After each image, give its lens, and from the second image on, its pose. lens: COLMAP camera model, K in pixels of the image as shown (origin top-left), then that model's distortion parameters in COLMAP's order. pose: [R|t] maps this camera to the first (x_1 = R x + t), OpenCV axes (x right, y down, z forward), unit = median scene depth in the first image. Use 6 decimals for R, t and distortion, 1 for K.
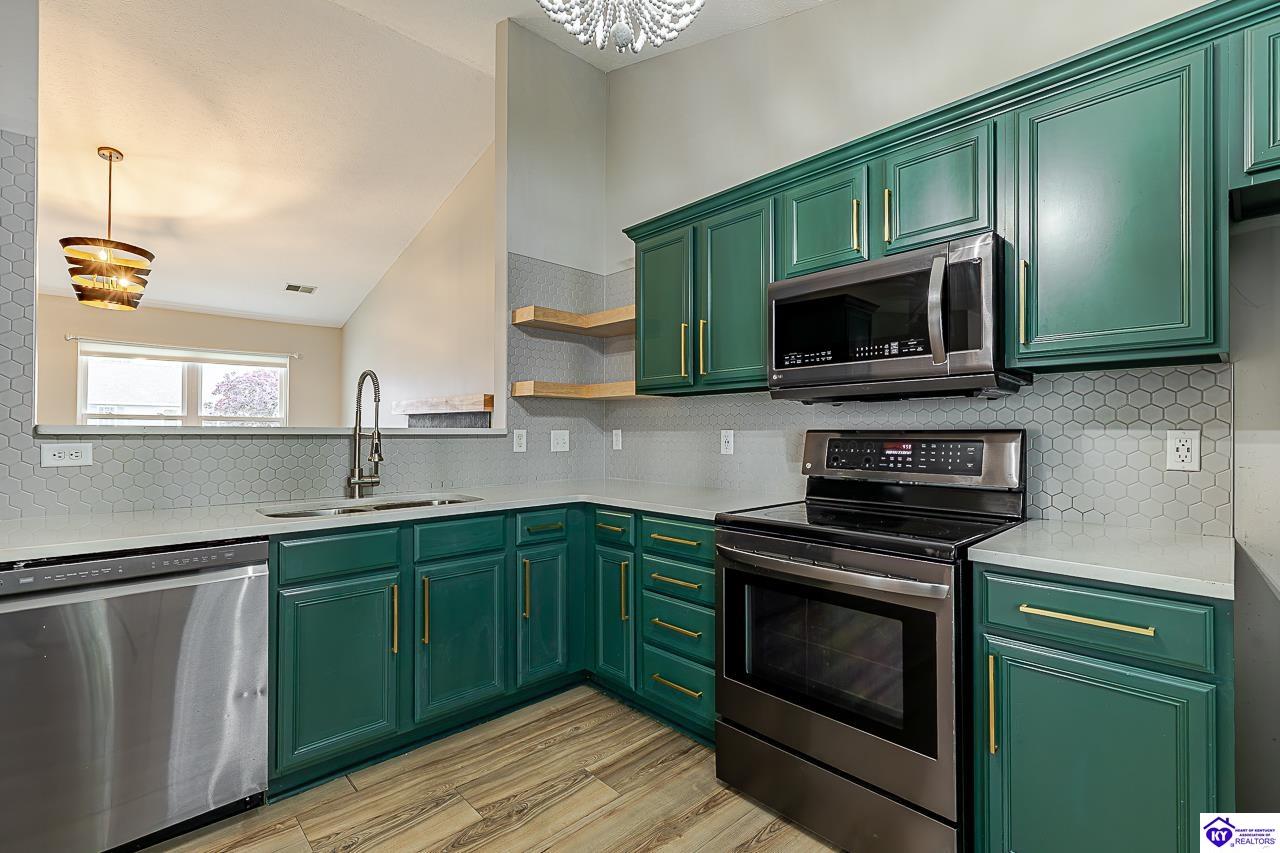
lens RADIAL K [[576.5, 0, 645.2], [0, 576.5, 428.8], [0, 0, 1]] dist [0.010945, -0.002040]
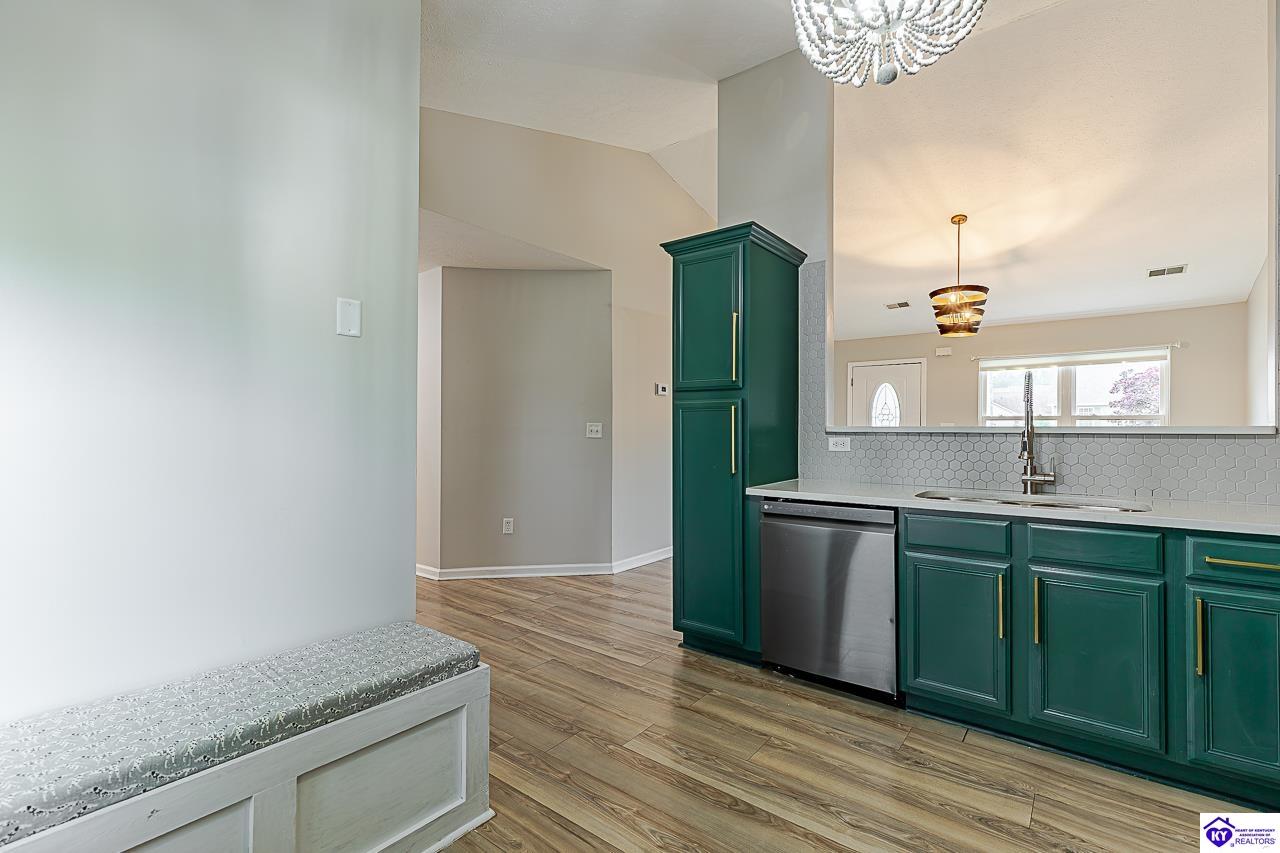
lens RADIAL K [[576.5, 0, 645.4], [0, 576.5, 429.2], [0, 0, 1]] dist [0.010945, -0.002040]
pose [[0.153958, -0.002148, -0.988075, 0.499136], [0.004774, 0.999988, -0.001430, 0.000964], [0.988066, -0.004497, 0.153966, 0.182578]]
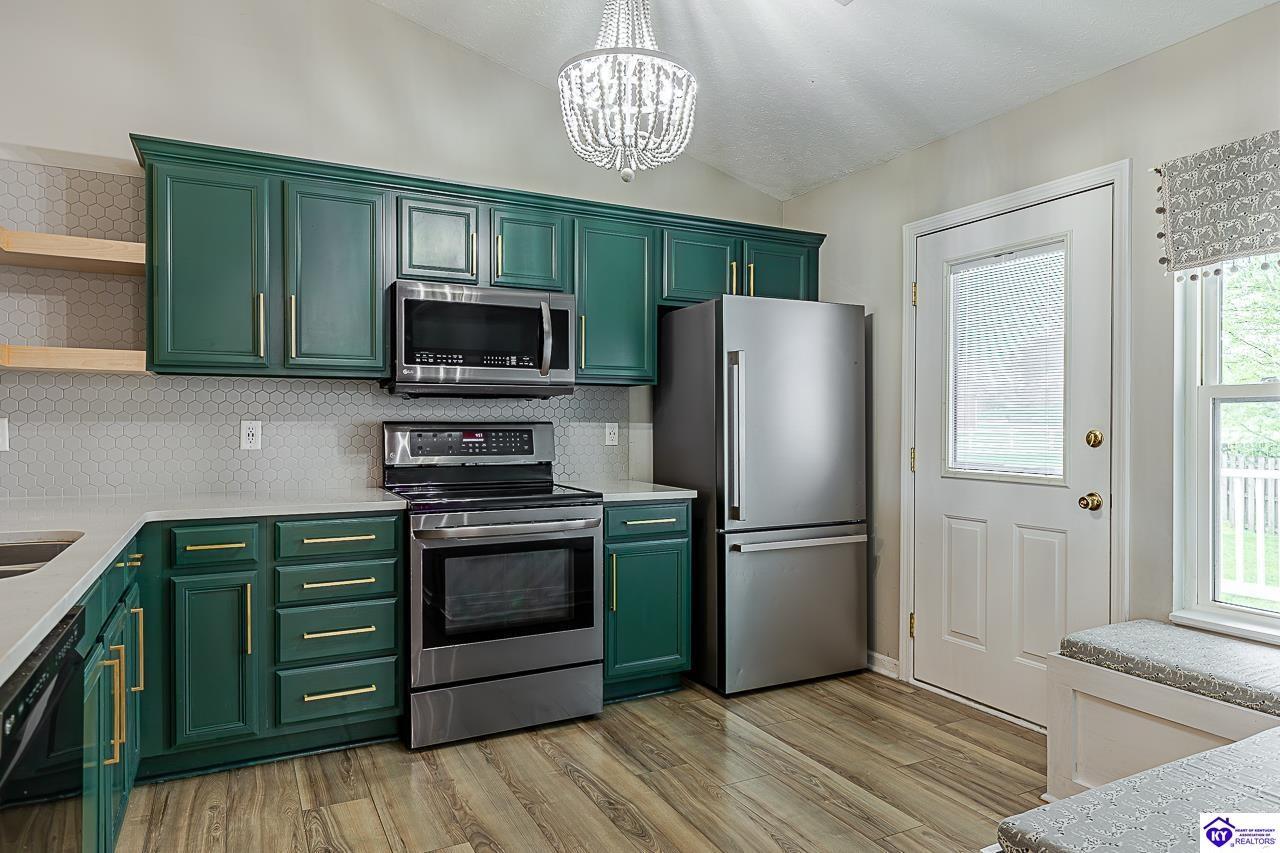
lens RADIAL K [[801.3, 0, 637.9], [0, 801.3, 428.4], [0, 0, 1]] dist [0.024085, -0.008663]
pose [[0.286043, -0.005933, 0.958198, -1.092892], [-0.006962, 0.999942, 0.008270, -0.000789], [-0.958191, -0.009037, 0.285985, 0.170263]]
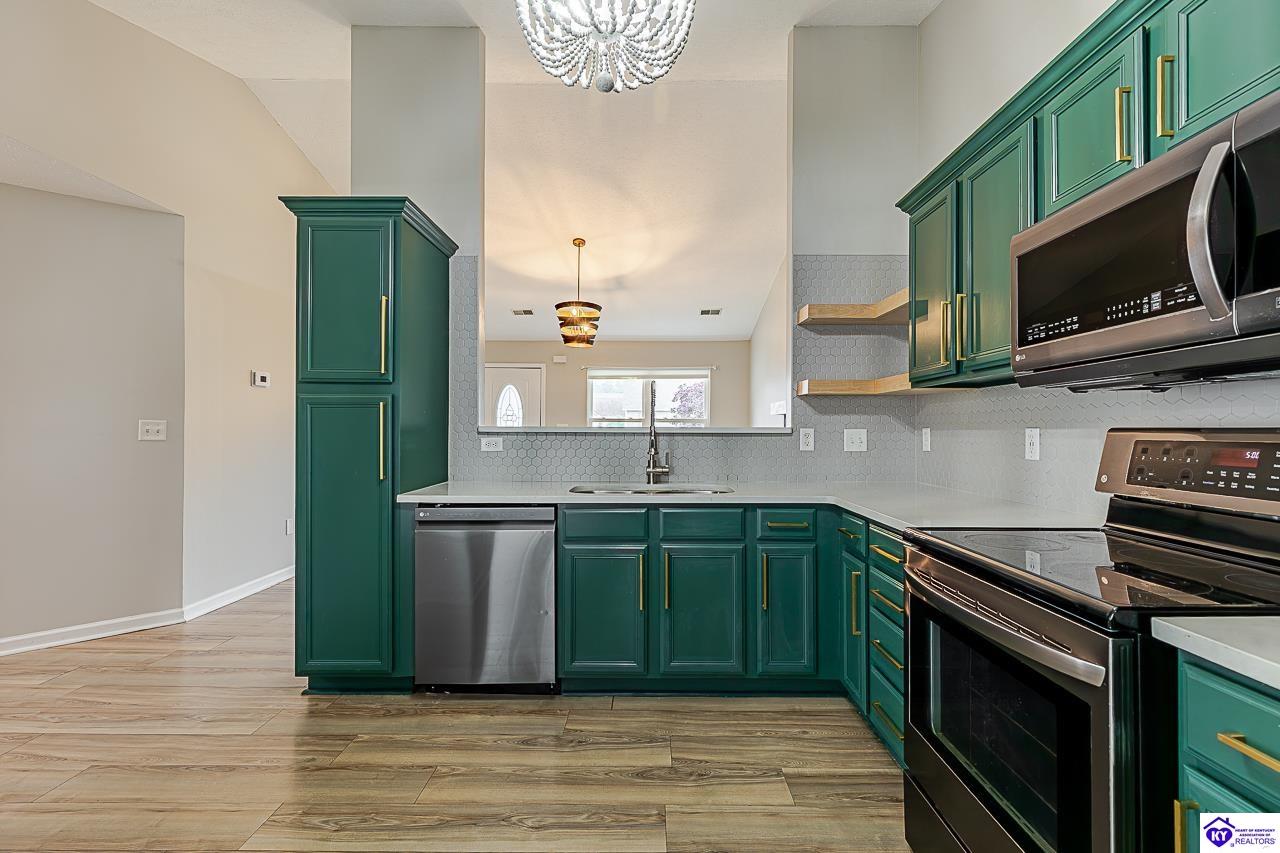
lens RADIAL K [[576.5, 0, 645.2], [0, 576.5, 428.2], [0, 0, 1]] dist [0.010945, -0.002040]
pose [[0.720581, -0.002783, -0.693365, 0.408524], [0.003193, 0.999995, -0.000695, 0.001107], [0.693364, -0.001713, 0.720586, 0.116125]]
